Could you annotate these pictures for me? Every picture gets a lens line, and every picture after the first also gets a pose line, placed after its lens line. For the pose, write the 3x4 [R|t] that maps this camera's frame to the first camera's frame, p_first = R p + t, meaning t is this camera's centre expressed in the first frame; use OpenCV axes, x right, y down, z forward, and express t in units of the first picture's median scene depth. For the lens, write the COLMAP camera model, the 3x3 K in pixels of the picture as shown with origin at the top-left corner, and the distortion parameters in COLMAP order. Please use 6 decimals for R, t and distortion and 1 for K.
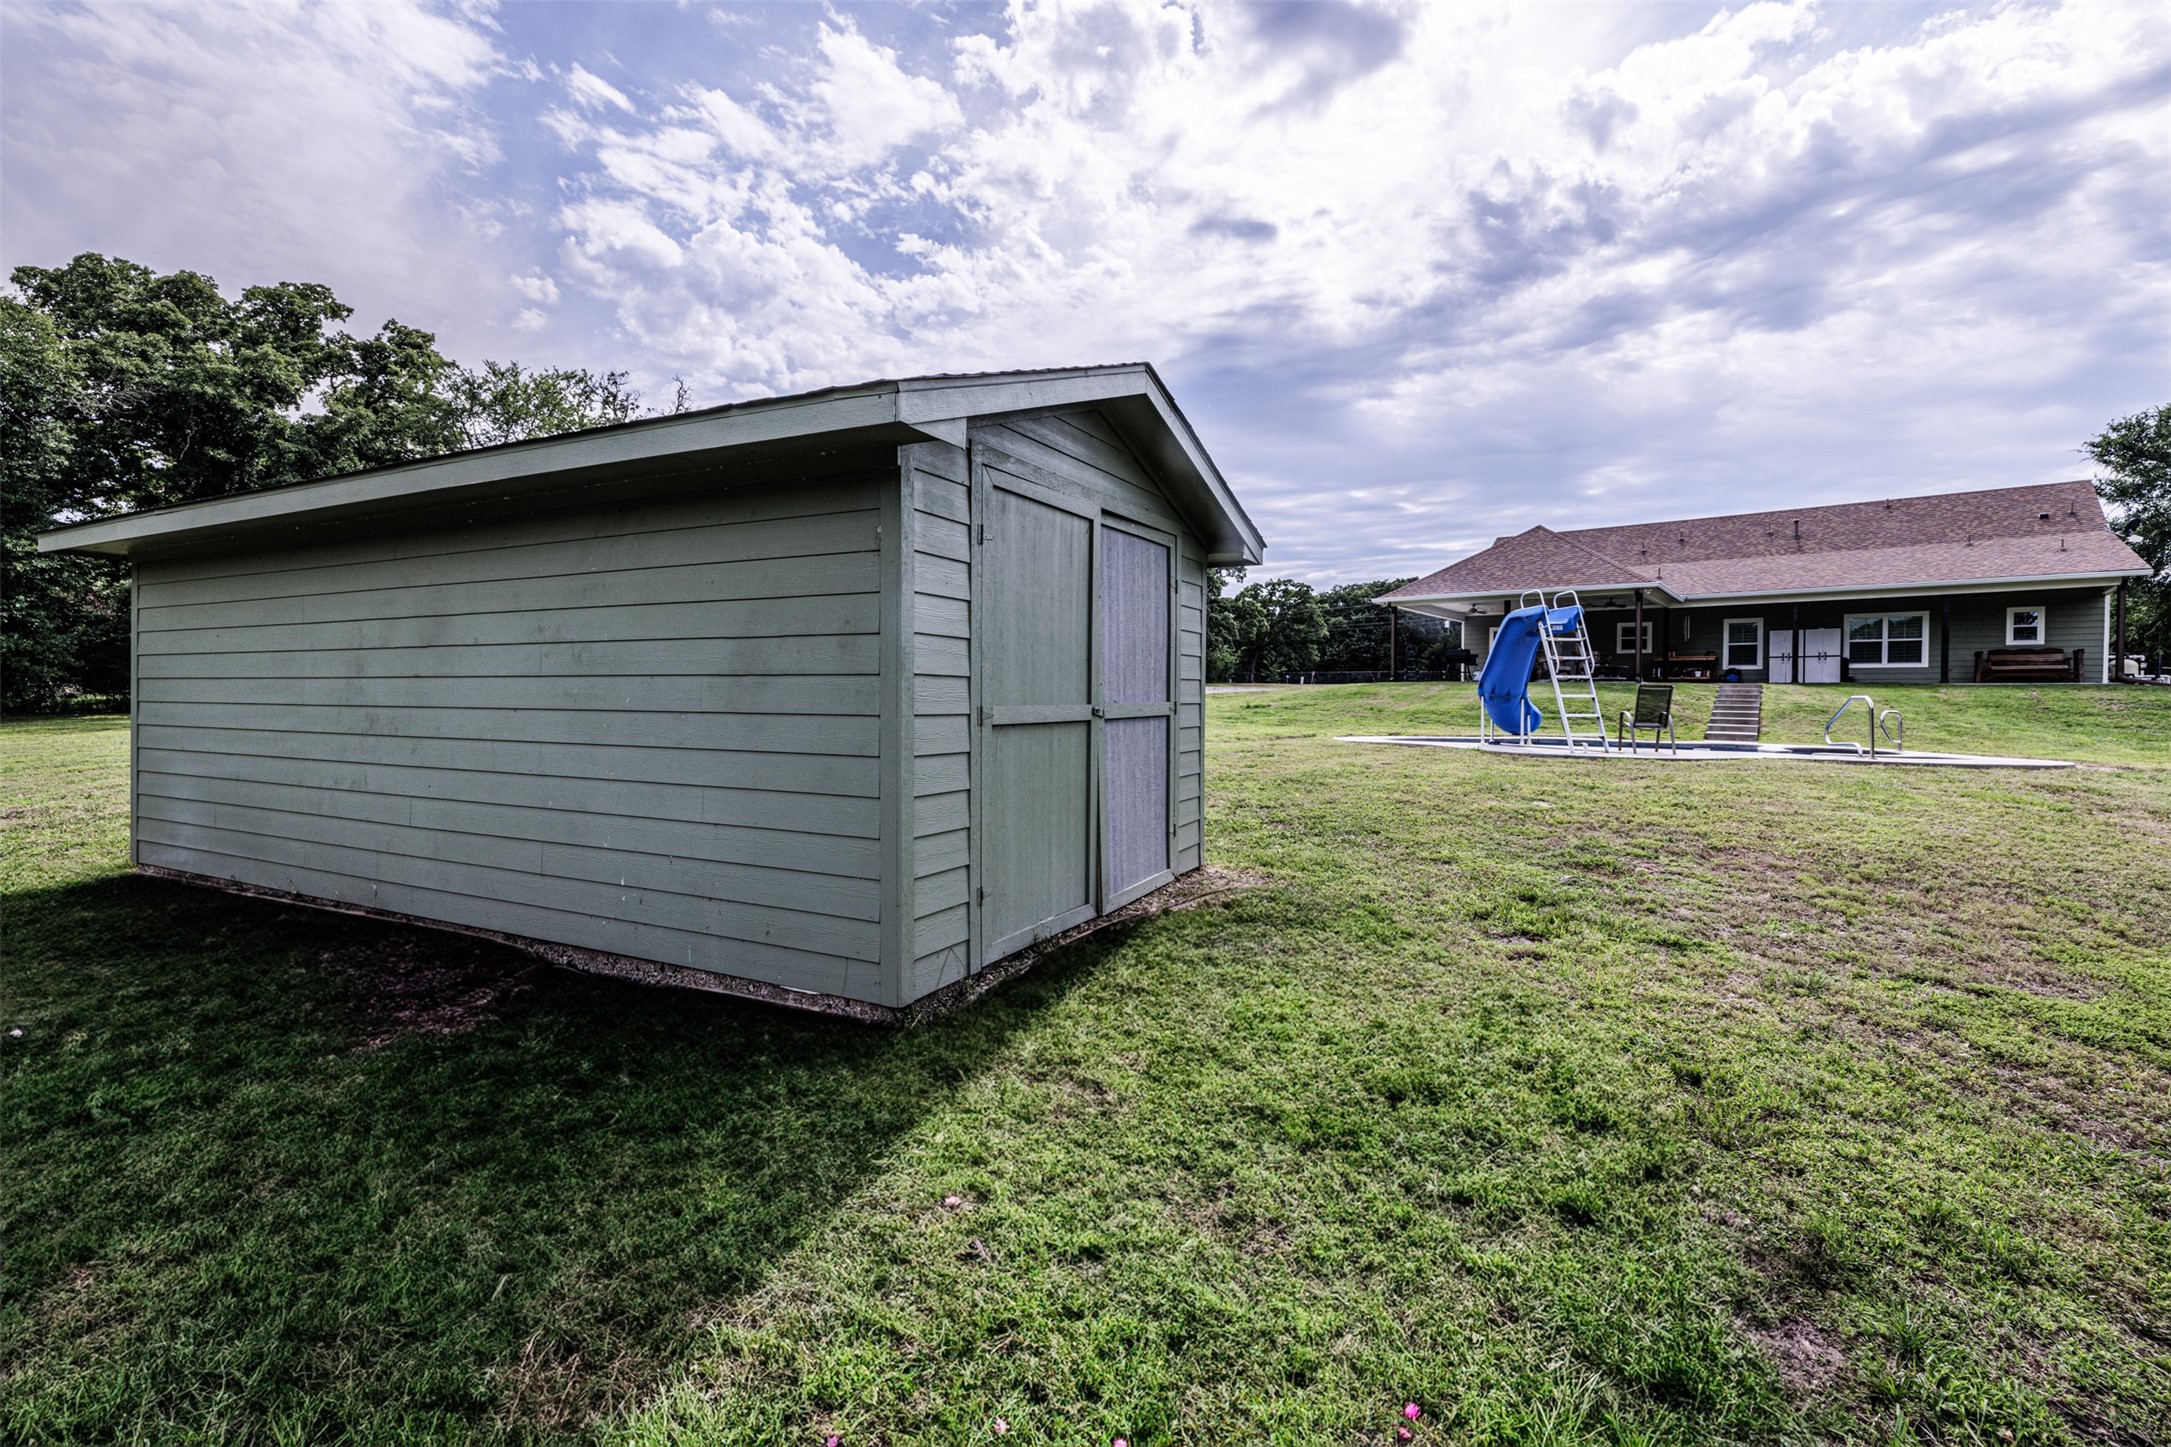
lens RADIAL K [[915.1, 0, 1084.5], [0, 915.1, 706.3], [0, 0, 1]] dist [-0.003648, 0.000432]
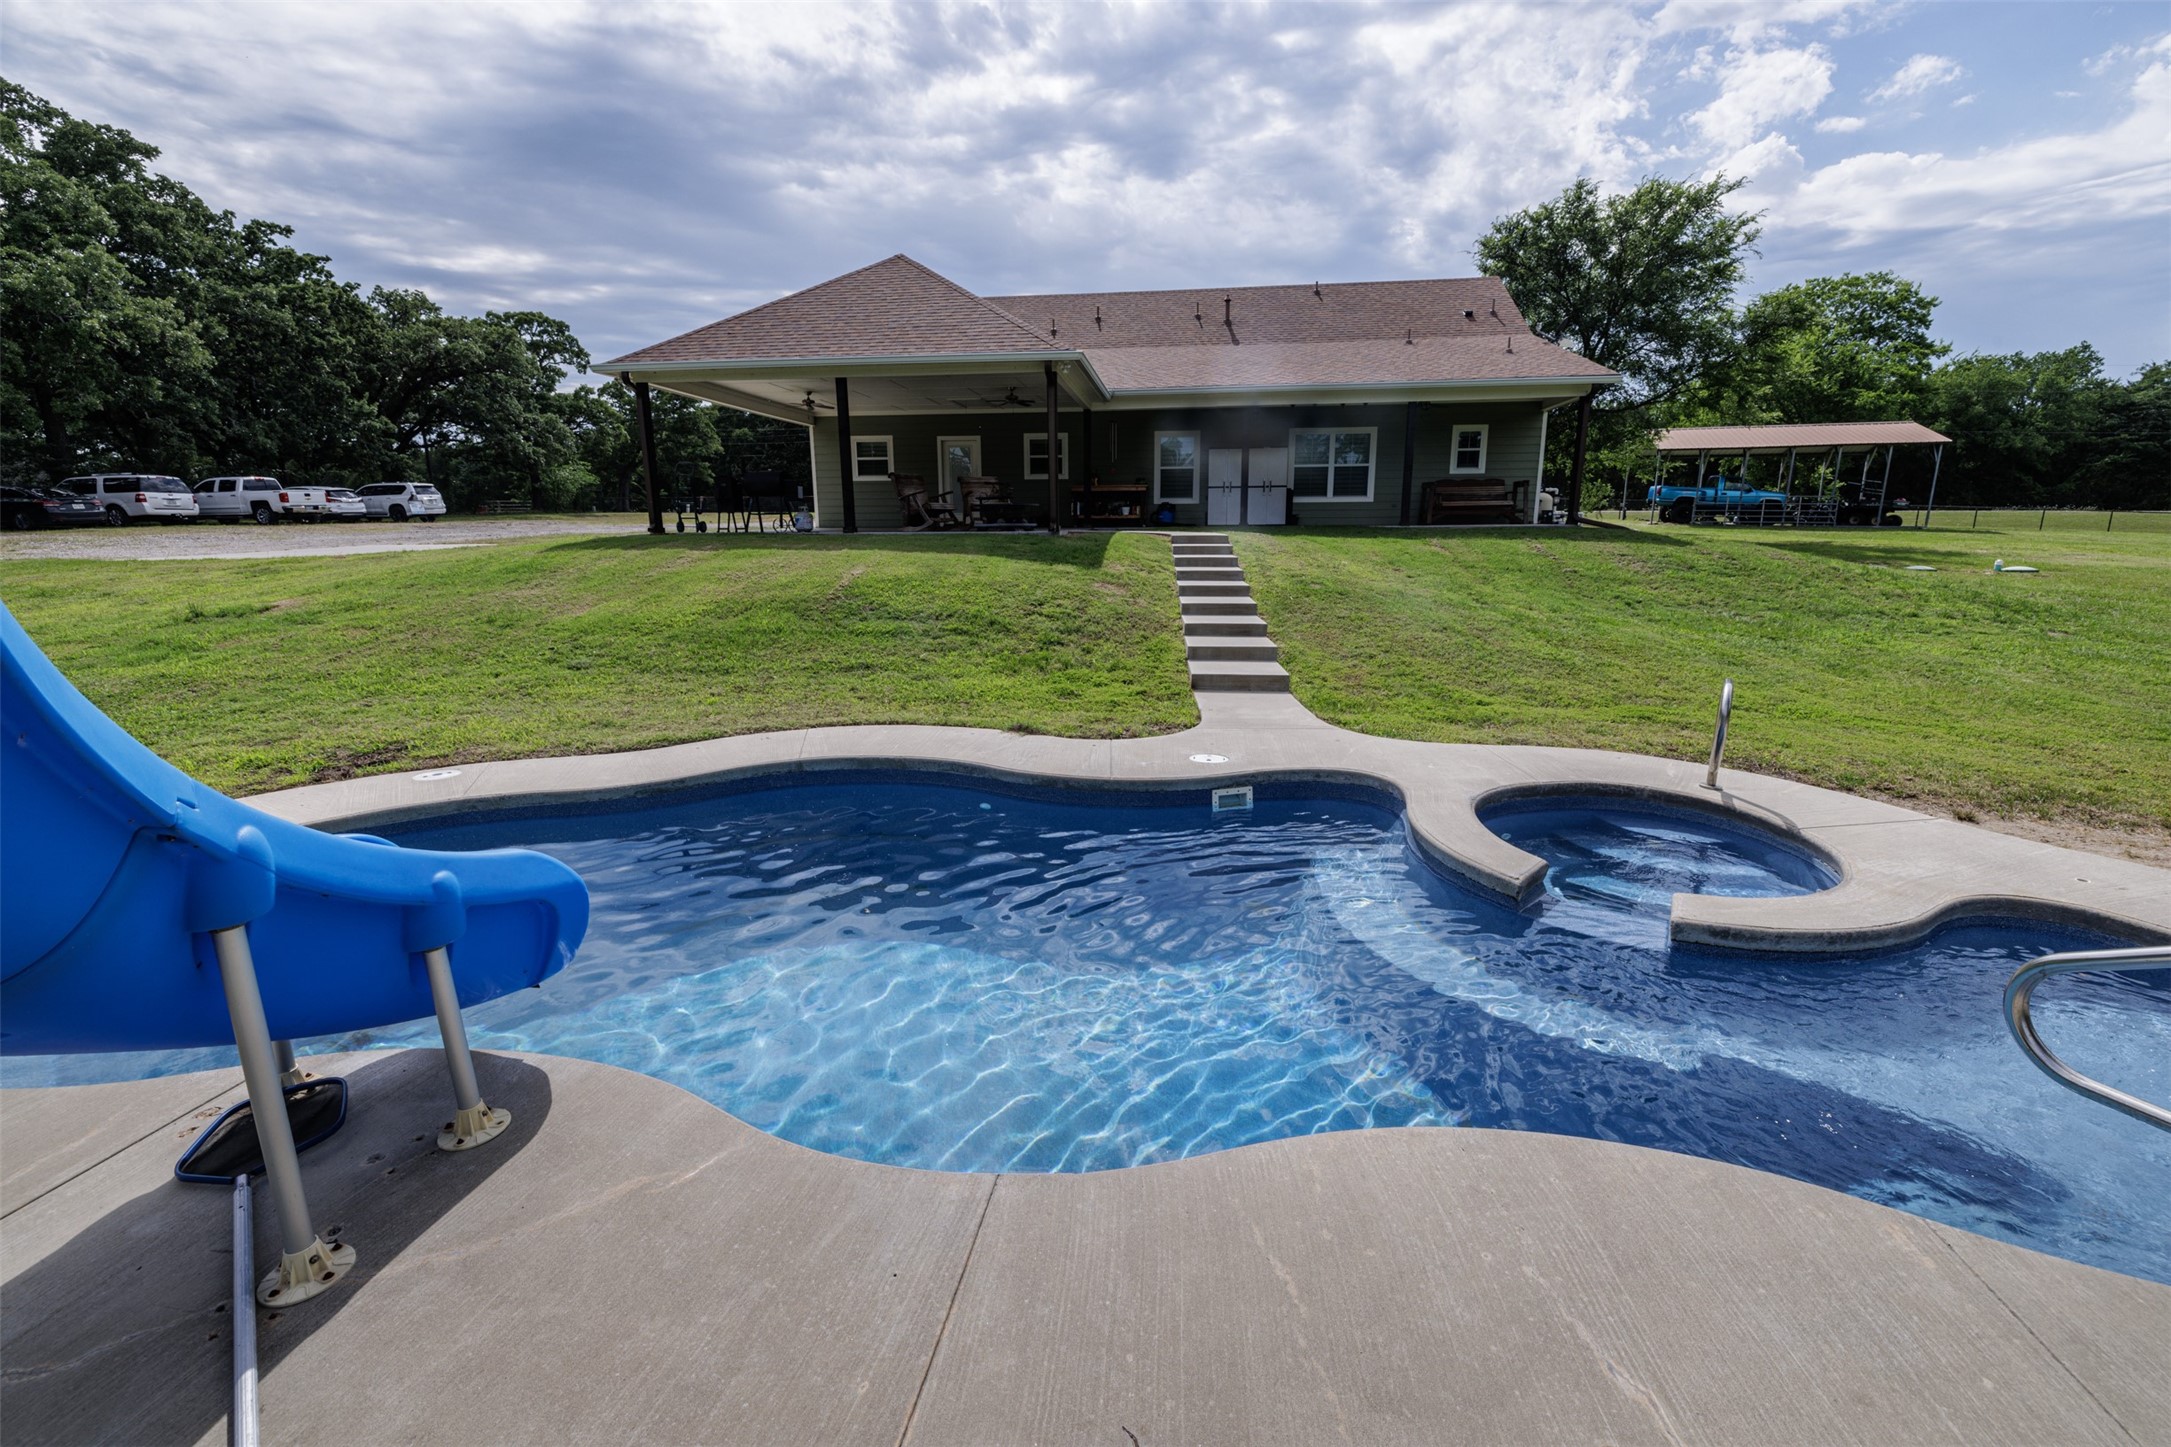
lens RADIAL K [[915.1, 0, 1078.8], [0, 915.1, 723.7], [0, 0, 1]] dist [-0.003648, 0.000432]
pose [[0.843000, -0.130559, 0.521829, 0.243188], [0.019420, 0.976852, 0.213031, -0.025376], [-0.537563, -0.169451, 0.826022, 0.395587]]
